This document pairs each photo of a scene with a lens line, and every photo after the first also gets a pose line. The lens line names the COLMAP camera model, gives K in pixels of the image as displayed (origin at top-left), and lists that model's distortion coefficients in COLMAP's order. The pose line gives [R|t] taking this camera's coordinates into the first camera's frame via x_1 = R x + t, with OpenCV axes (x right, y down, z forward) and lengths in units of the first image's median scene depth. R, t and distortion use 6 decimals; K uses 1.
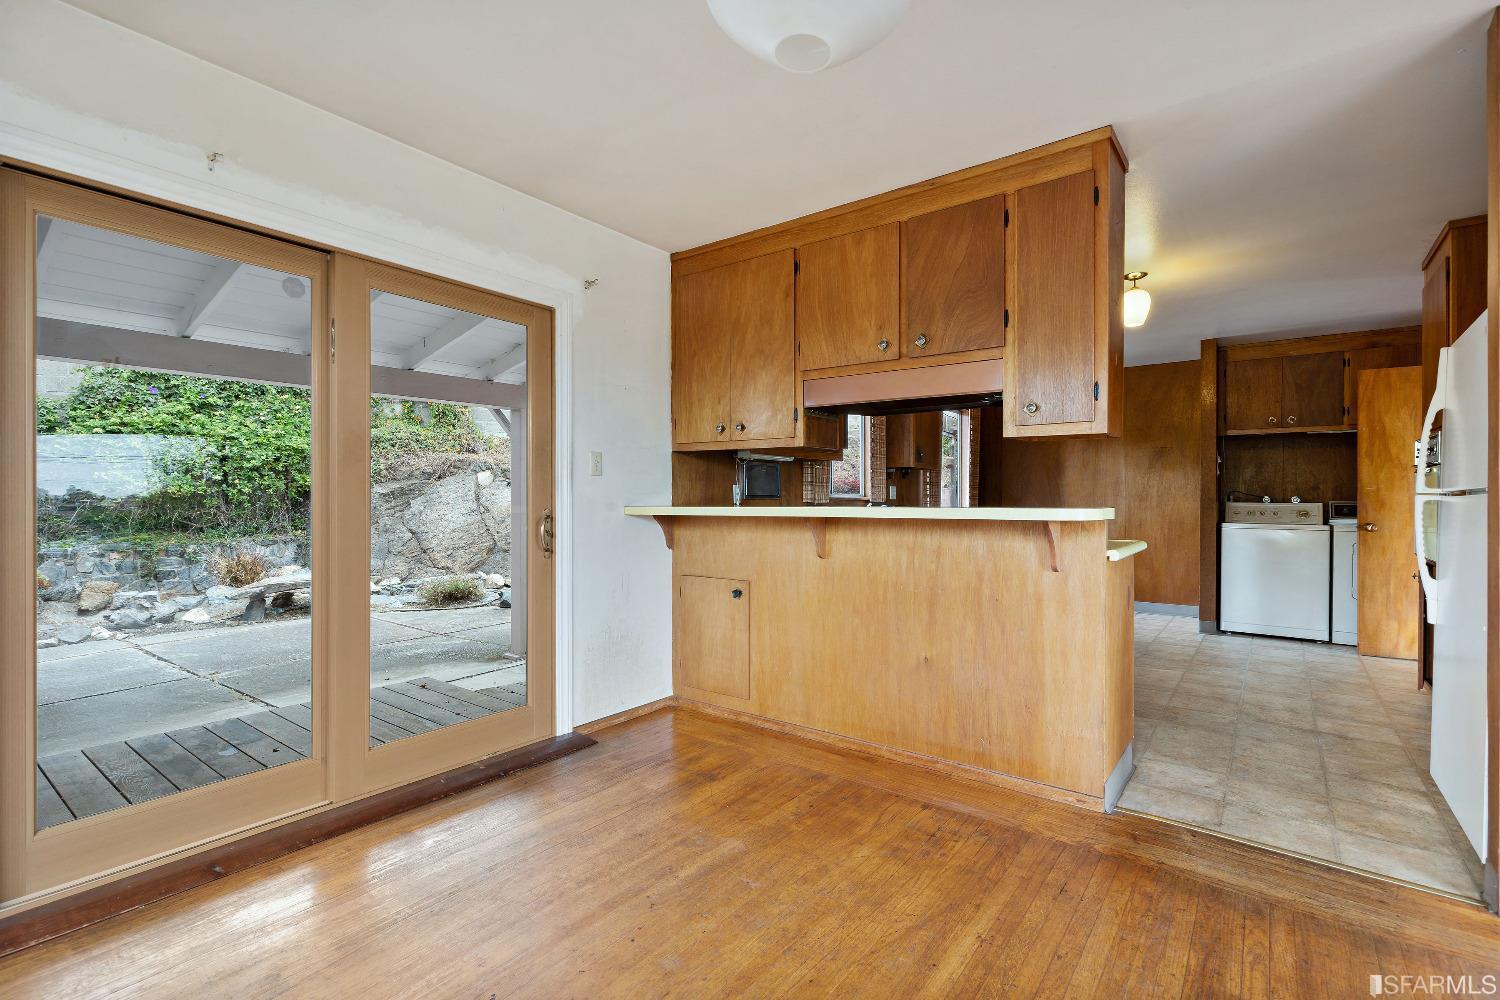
lens RADIAL K [[679.4, 0, 758.5], [0, 679.4, 500.6], [0, 0, 1]] dist [0.009095, 0.000471]
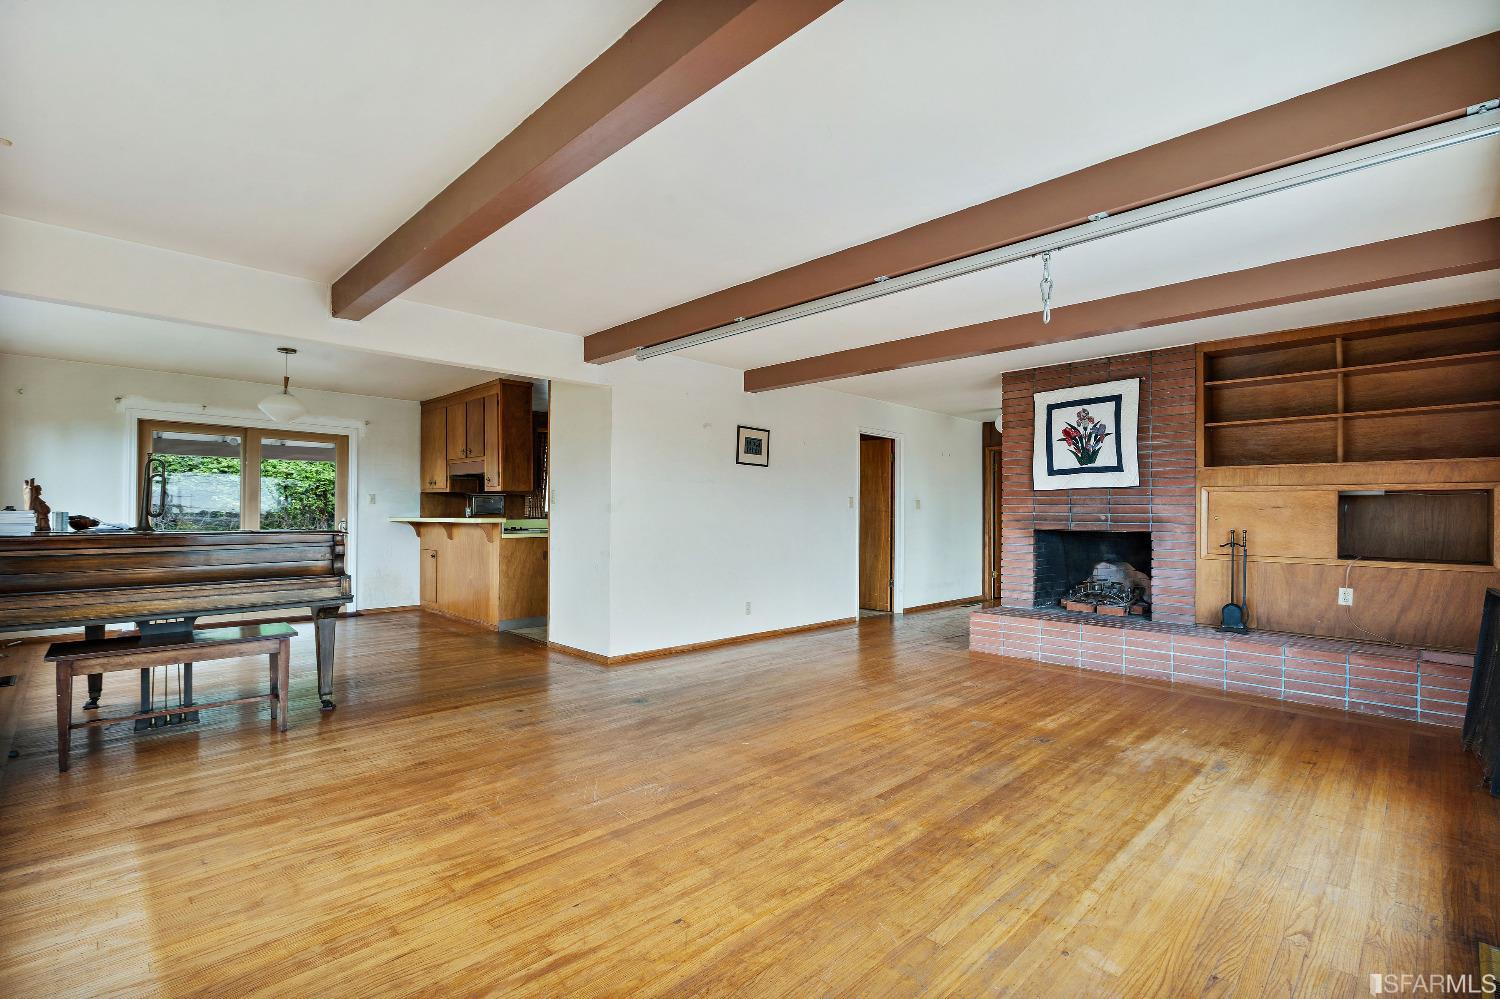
lens RADIAL K [[687.9, 0, 751.2], [0, 687.9, 497.2], [0, 0, 1]] dist [-0.000531, -0.000577]
pose [[0.989929, 0.003404, -0.141524, 1.256053], [-0.007384, 0.999591, -0.027611, -0.004215], [0.141373, 0.028378, 0.989550, -1.040821]]
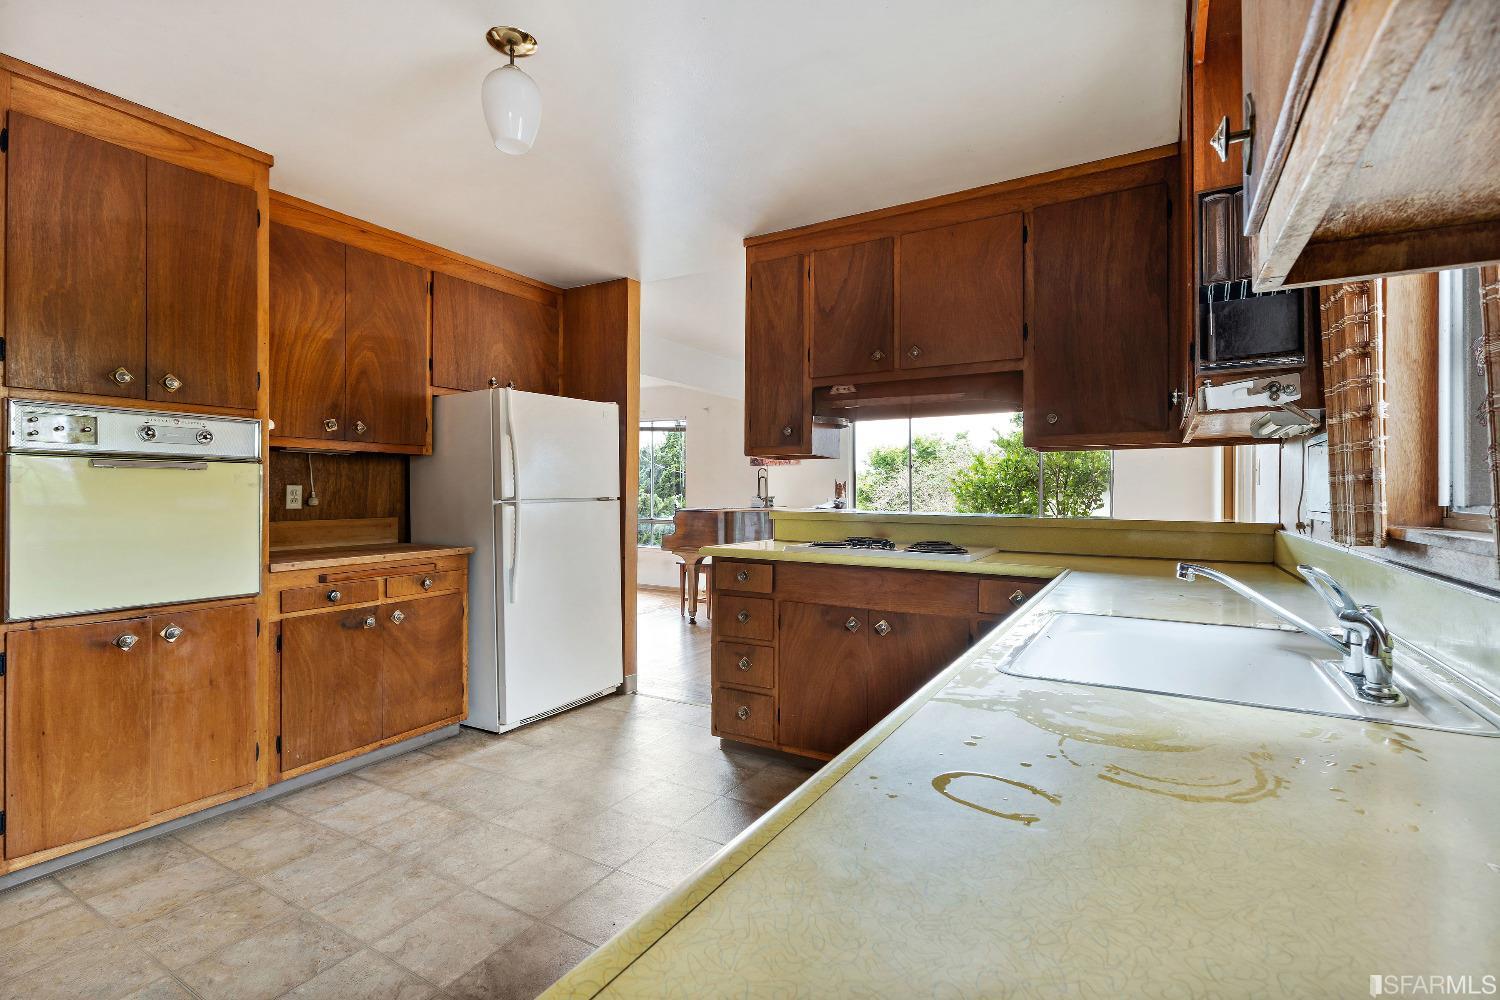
lens RADIAL K [[687.9, 0, 751.2], [0, 687.9, 497.7], [0, 0, 1]] dist [-0.000531, -0.000577]
pose [[-0.994522, 0.000207, -0.104523, 0.519164], [-0.000241, 0.999991, 0.004270, -0.016352], [0.104523, 0.004272, -0.994513, 1.775343]]
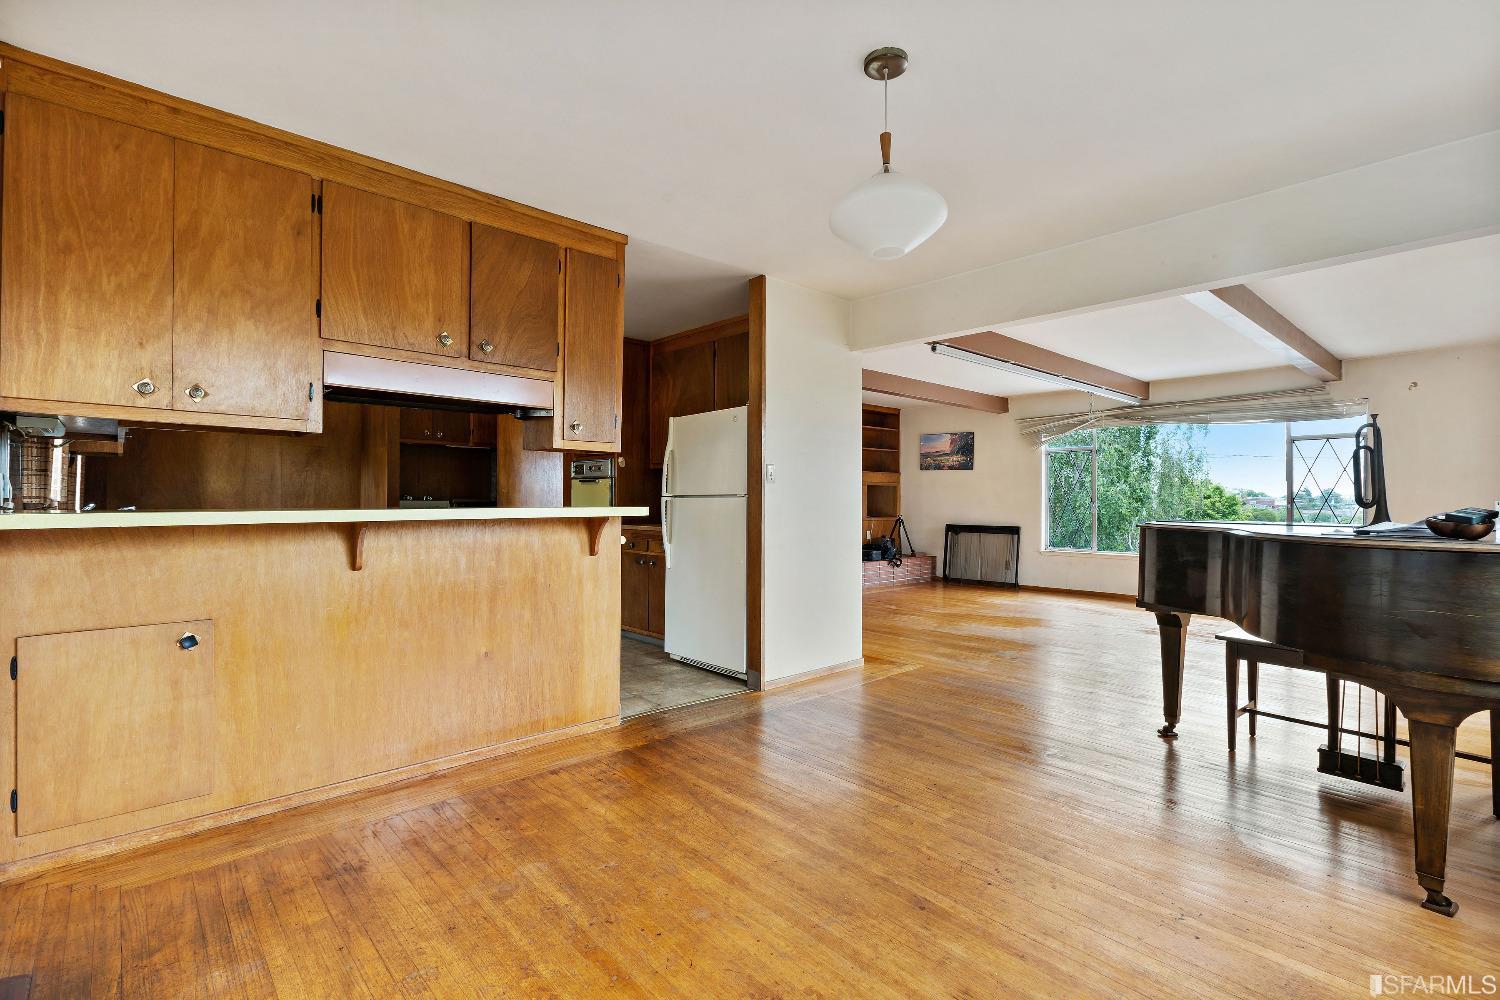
lens RADIAL K [[687.9, 0, 751.2], [0, 687.9, 497.7], [0, 0, 1]] dist [-0.000531, -0.000577]
pose [[0.188735, 0.001253, 0.982027, -0.585198], [-0.003125, 0.999995, -0.000676, -0.004860], [-0.982023, -0.002941, 0.188738, 0.335160]]
